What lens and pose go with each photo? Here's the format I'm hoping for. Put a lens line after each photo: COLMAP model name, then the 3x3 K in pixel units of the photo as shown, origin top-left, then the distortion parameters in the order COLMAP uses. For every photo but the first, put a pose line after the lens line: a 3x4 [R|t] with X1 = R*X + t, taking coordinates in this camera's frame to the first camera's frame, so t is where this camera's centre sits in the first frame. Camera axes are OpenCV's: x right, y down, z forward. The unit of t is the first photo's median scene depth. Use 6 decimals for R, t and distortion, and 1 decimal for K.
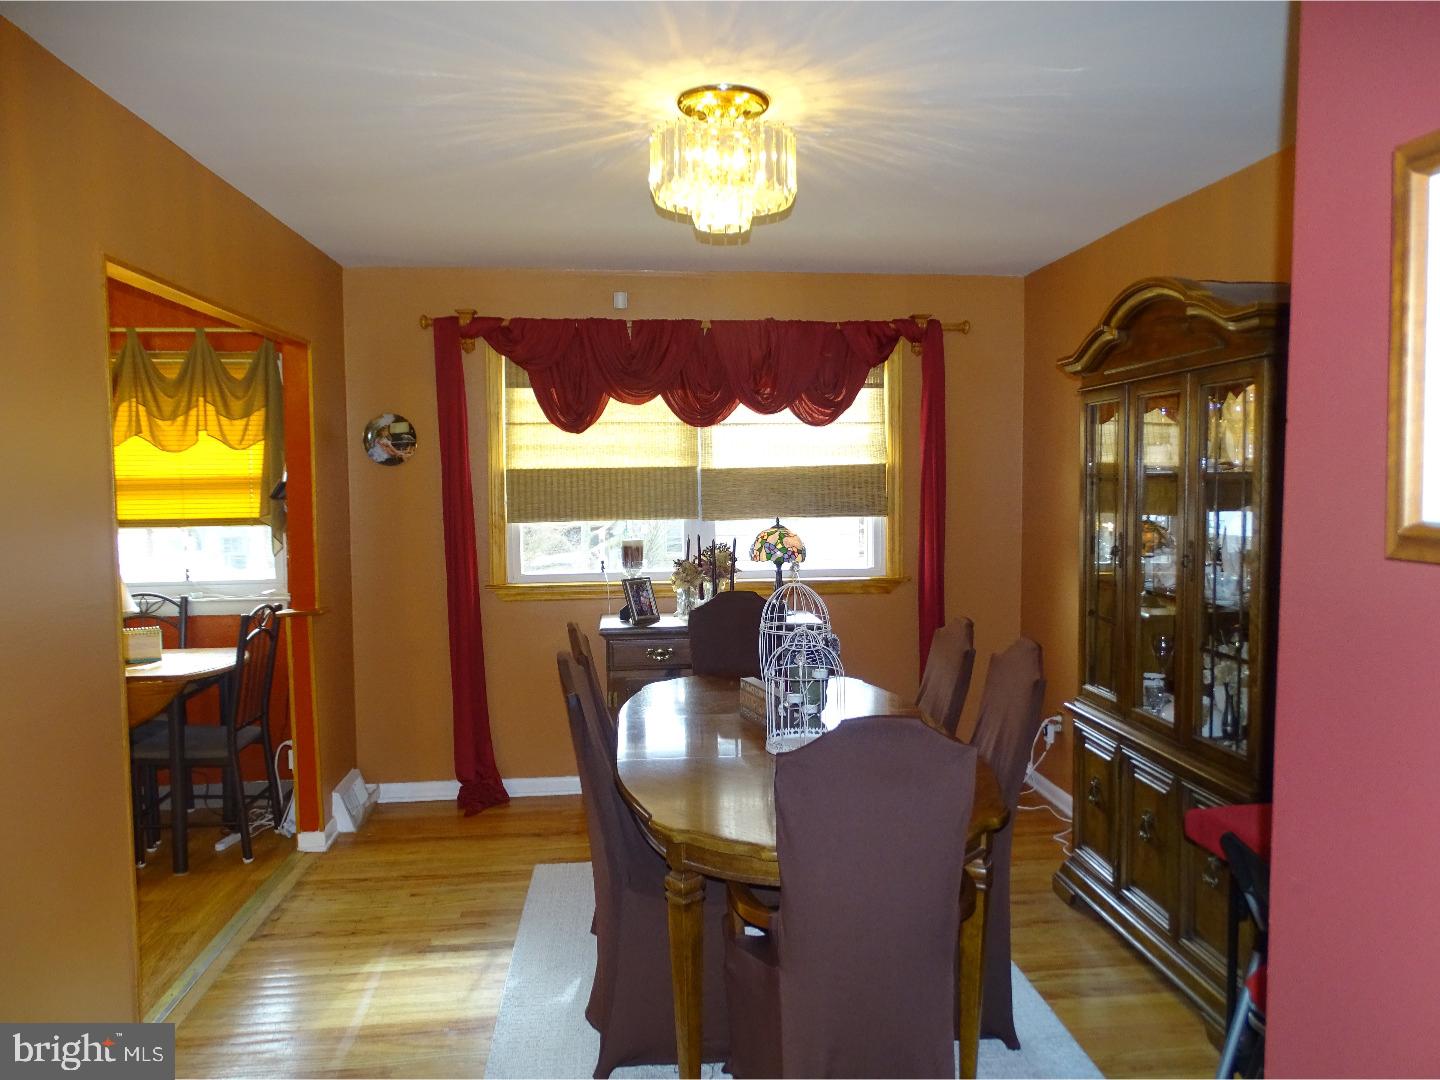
lens RADIAL K [[1033.9, 0, 720.8], [0, 1033.9, 542.0], [0, 0, 1]] dist [0.021312, 0.002569]
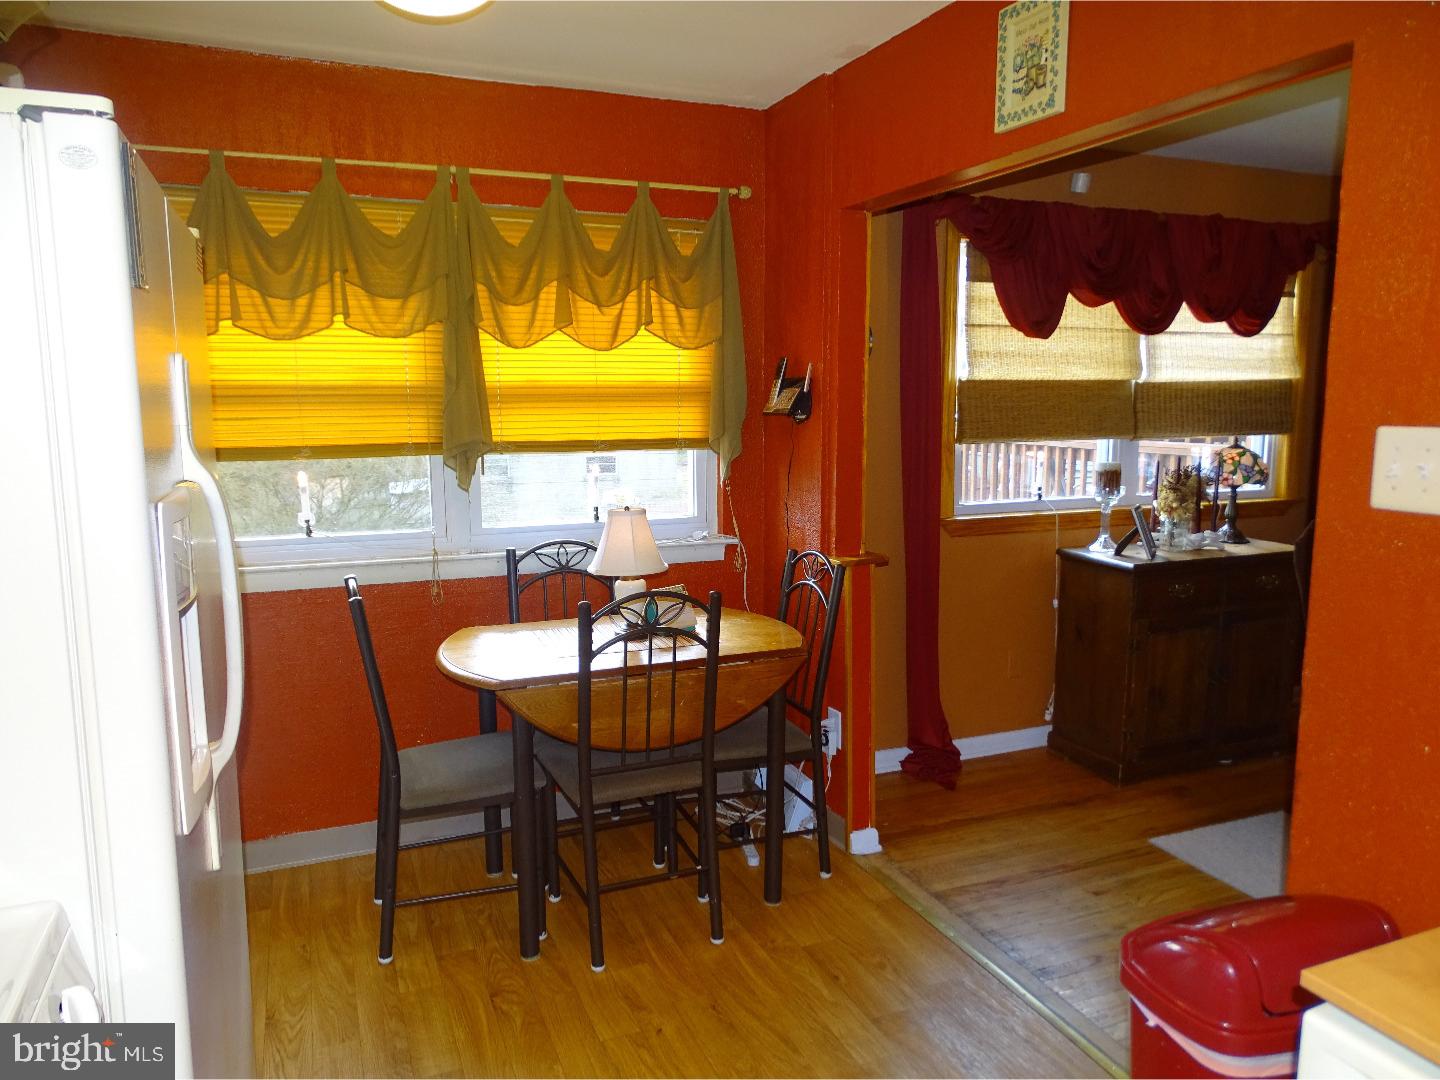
lens RADIAL K [[1033.9, 0, 723.7], [0, 1033.9, 537.6], [0, 0, 1]] dist [0.021312, 0.002569]
pose [[0.951666, -0.030945, 0.305572, -0.653540], [0.005185, 0.996388, 0.084754, -0.014958], [-0.307091, -0.079073, 0.948390, 0.252053]]
